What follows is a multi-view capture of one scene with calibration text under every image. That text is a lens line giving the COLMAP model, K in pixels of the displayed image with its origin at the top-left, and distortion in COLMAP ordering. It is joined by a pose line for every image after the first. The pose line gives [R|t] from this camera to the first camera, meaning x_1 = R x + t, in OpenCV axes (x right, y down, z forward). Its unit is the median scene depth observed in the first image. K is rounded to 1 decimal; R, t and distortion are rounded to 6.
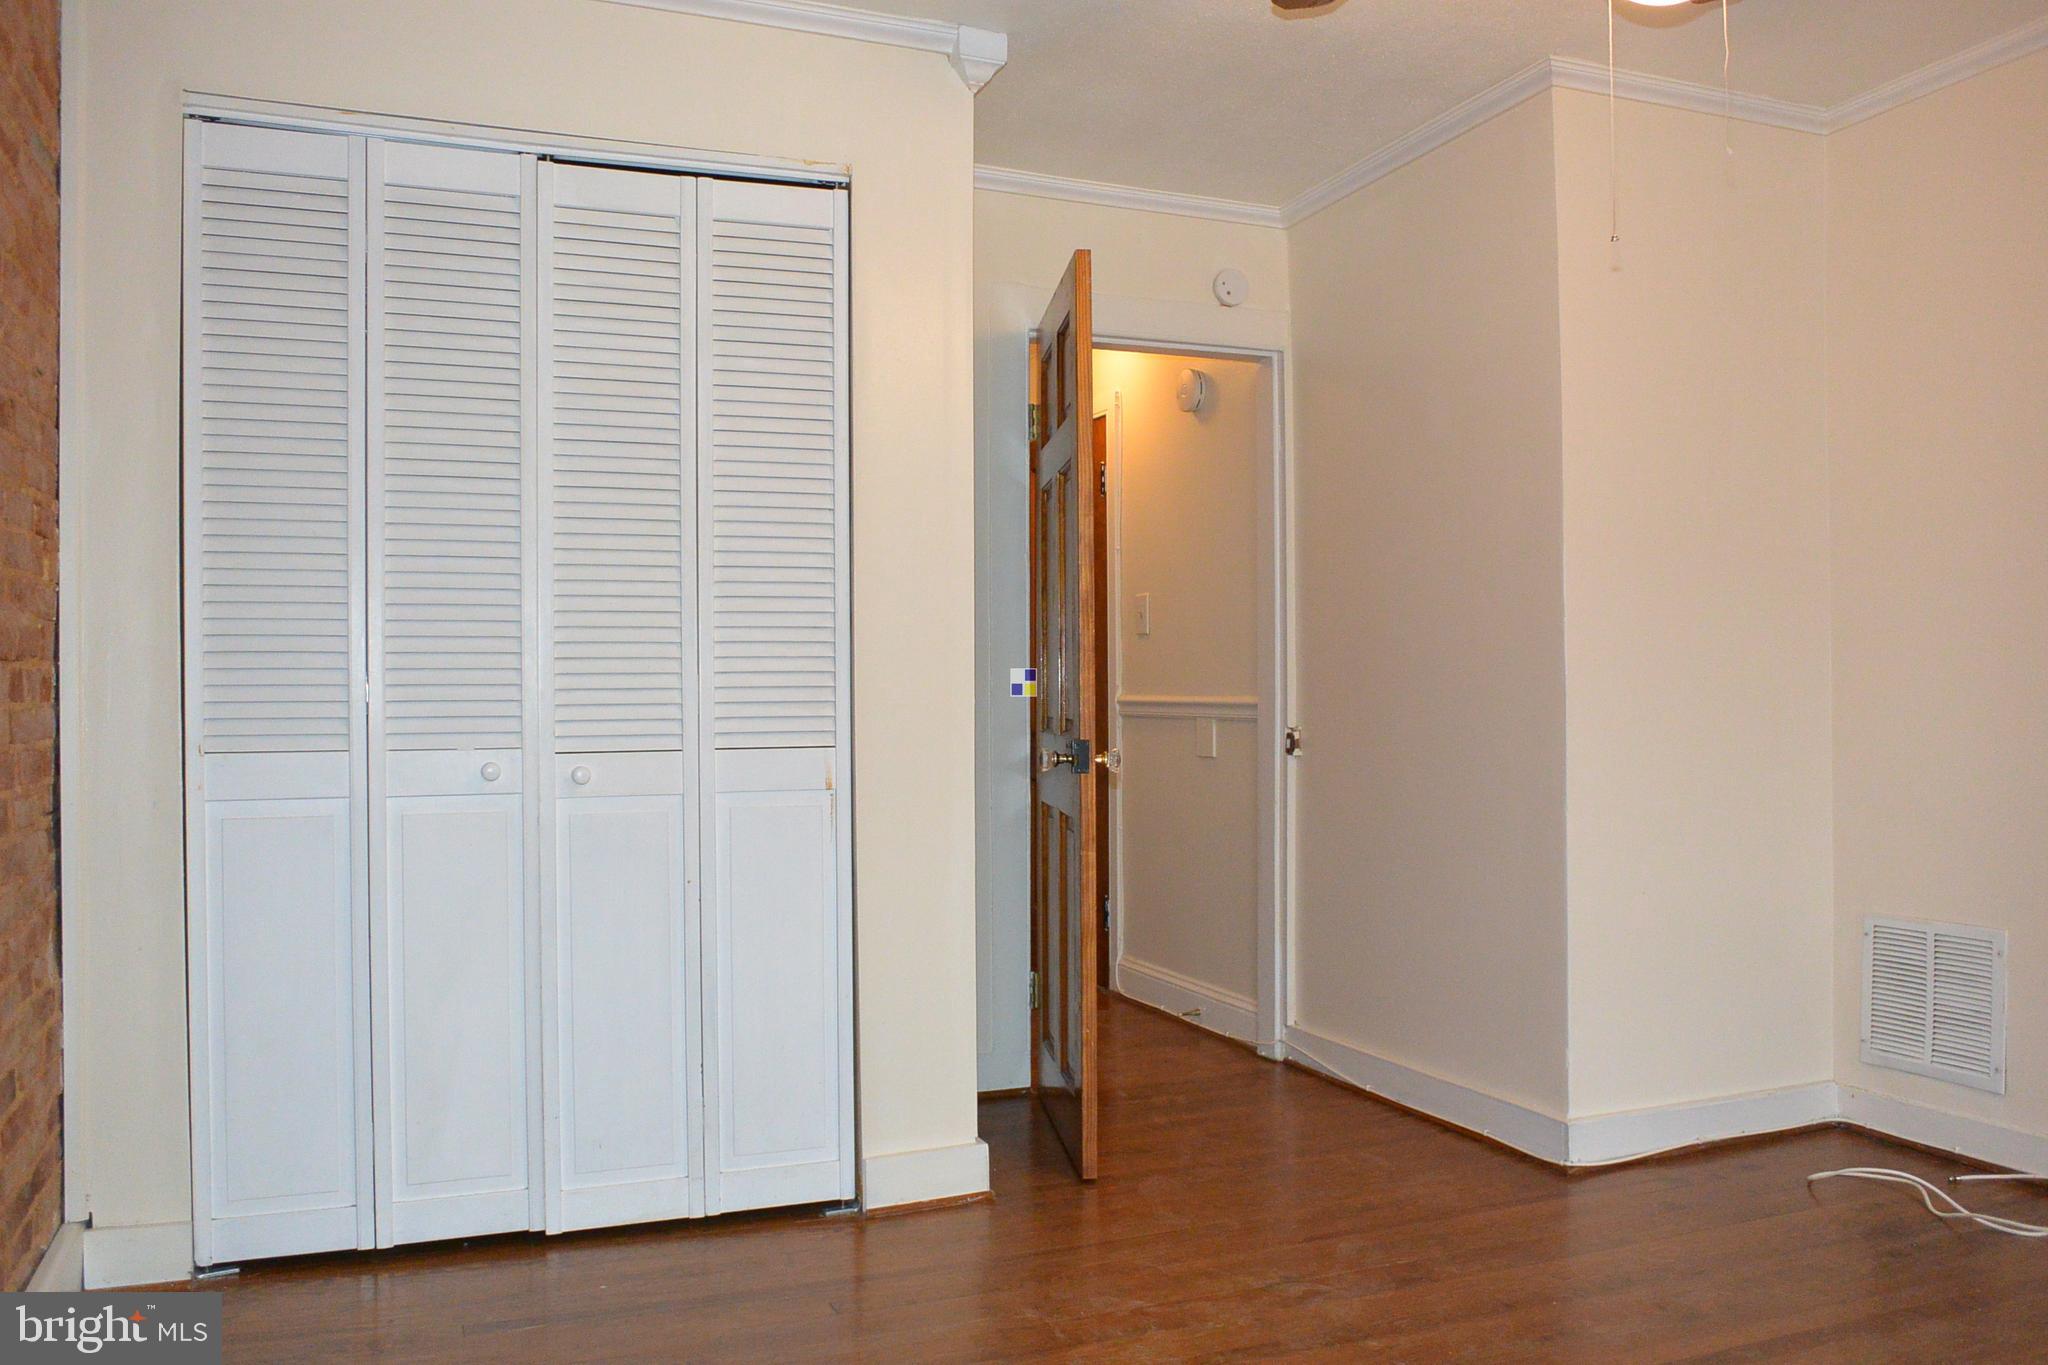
lens RADIAL K [[1604.2, 0, 1005.5], [0, 1604.2, 689.7], [0, 0, 1]] dist [-0.090909, 0.072965]
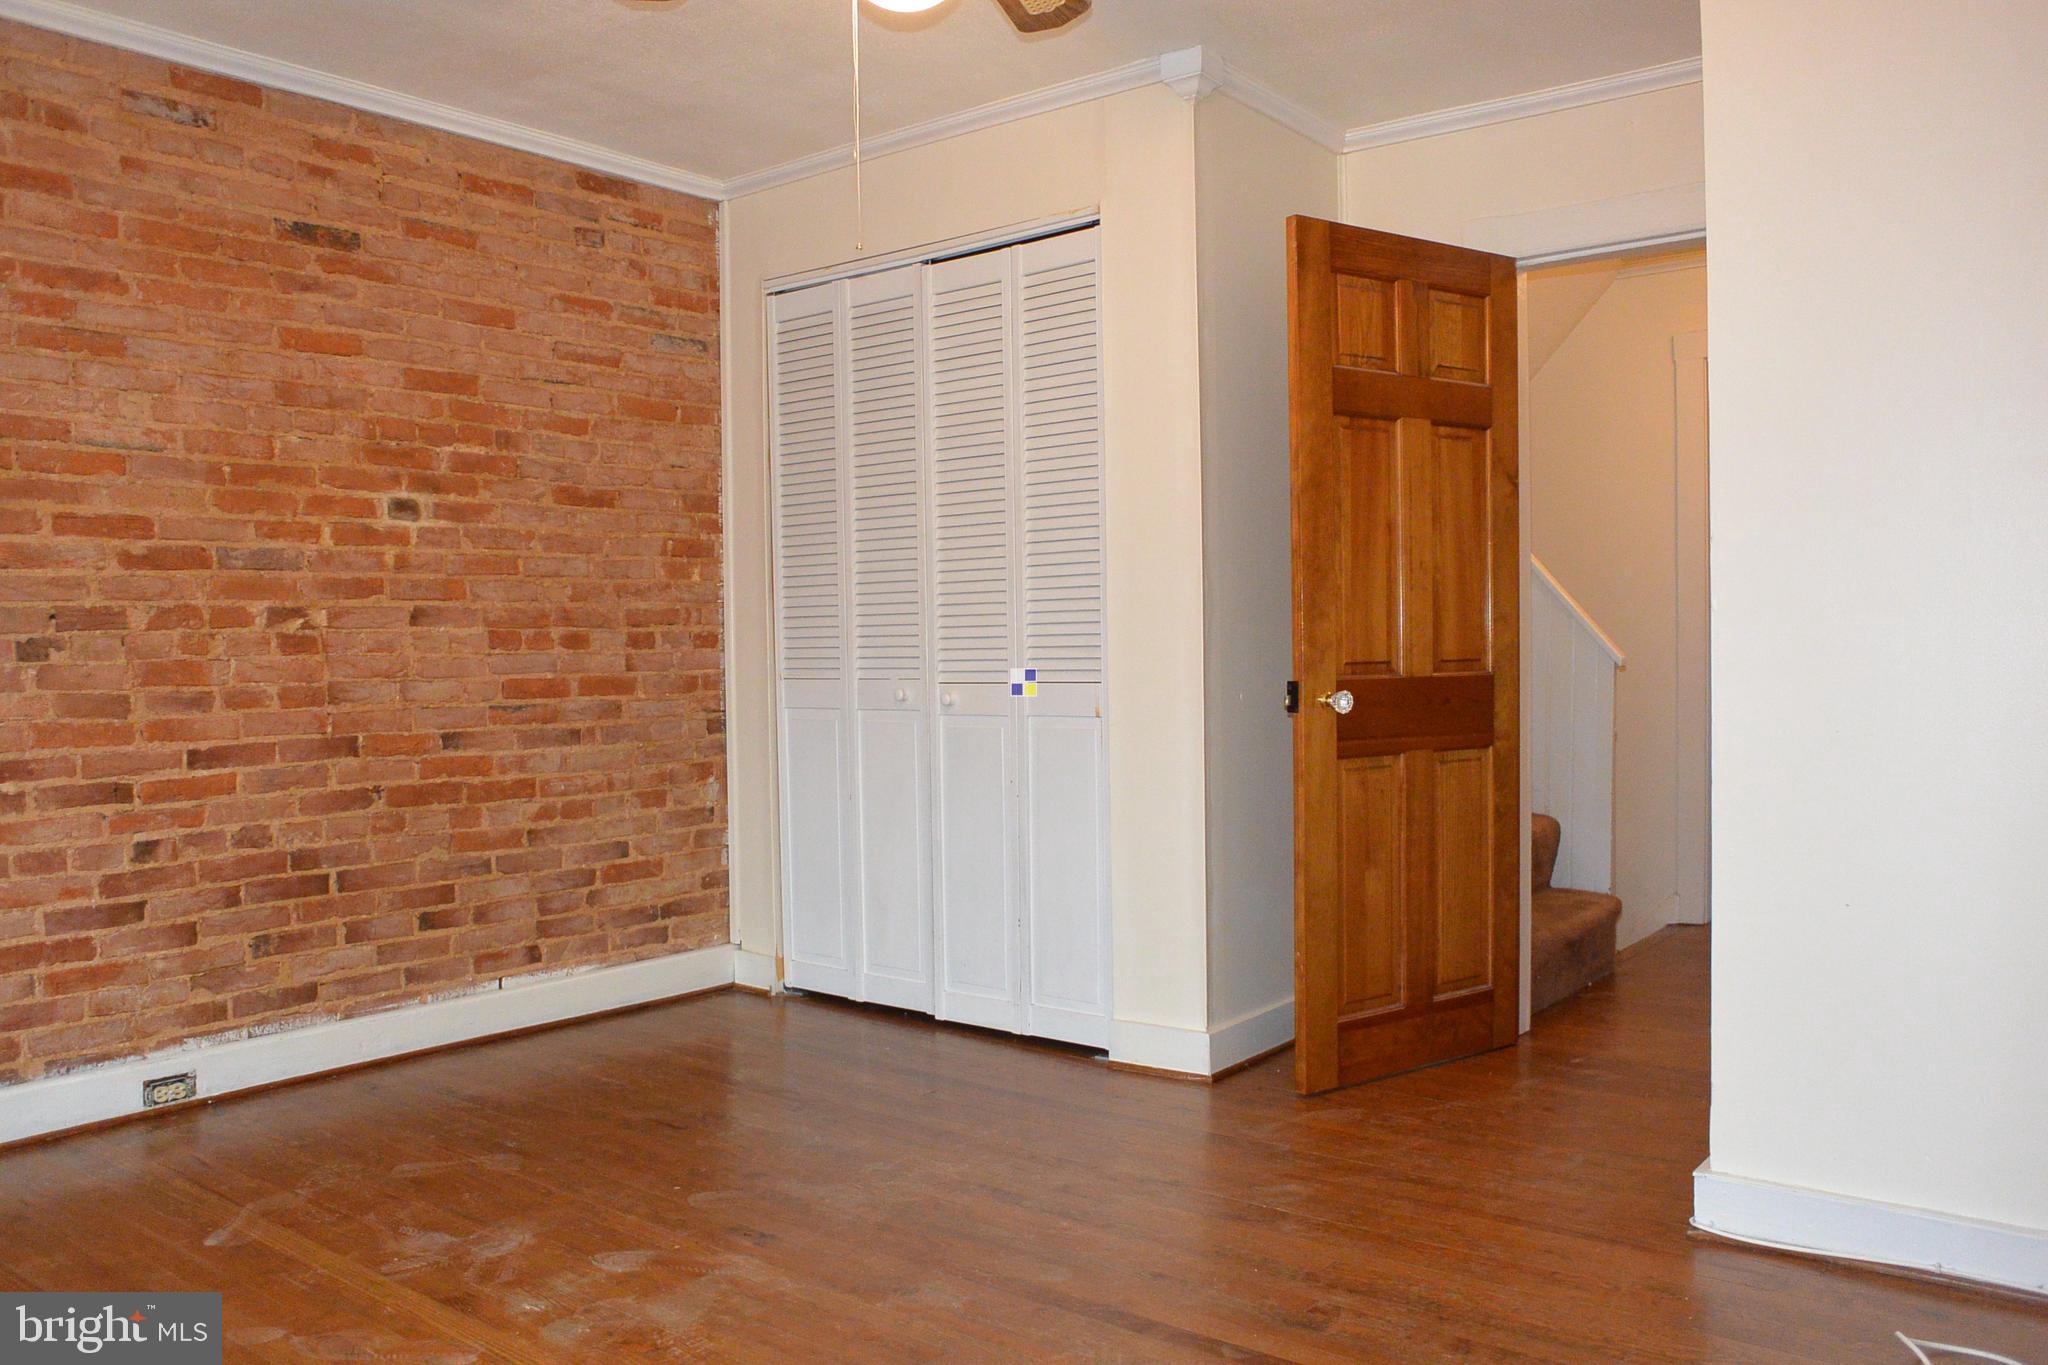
lens RADIAL K [[1604.2, 0, 1005.5], [0, 1604.2, 689.7], [0, 0, 1]] dist [-0.090909, 0.072965]
pose [[0.490263, 0.025709, -0.871195, 0.991387], [0.015072, 0.999165, 0.037968, -0.007836], [0.871444, -0.031745, 0.489466, 0.351777]]
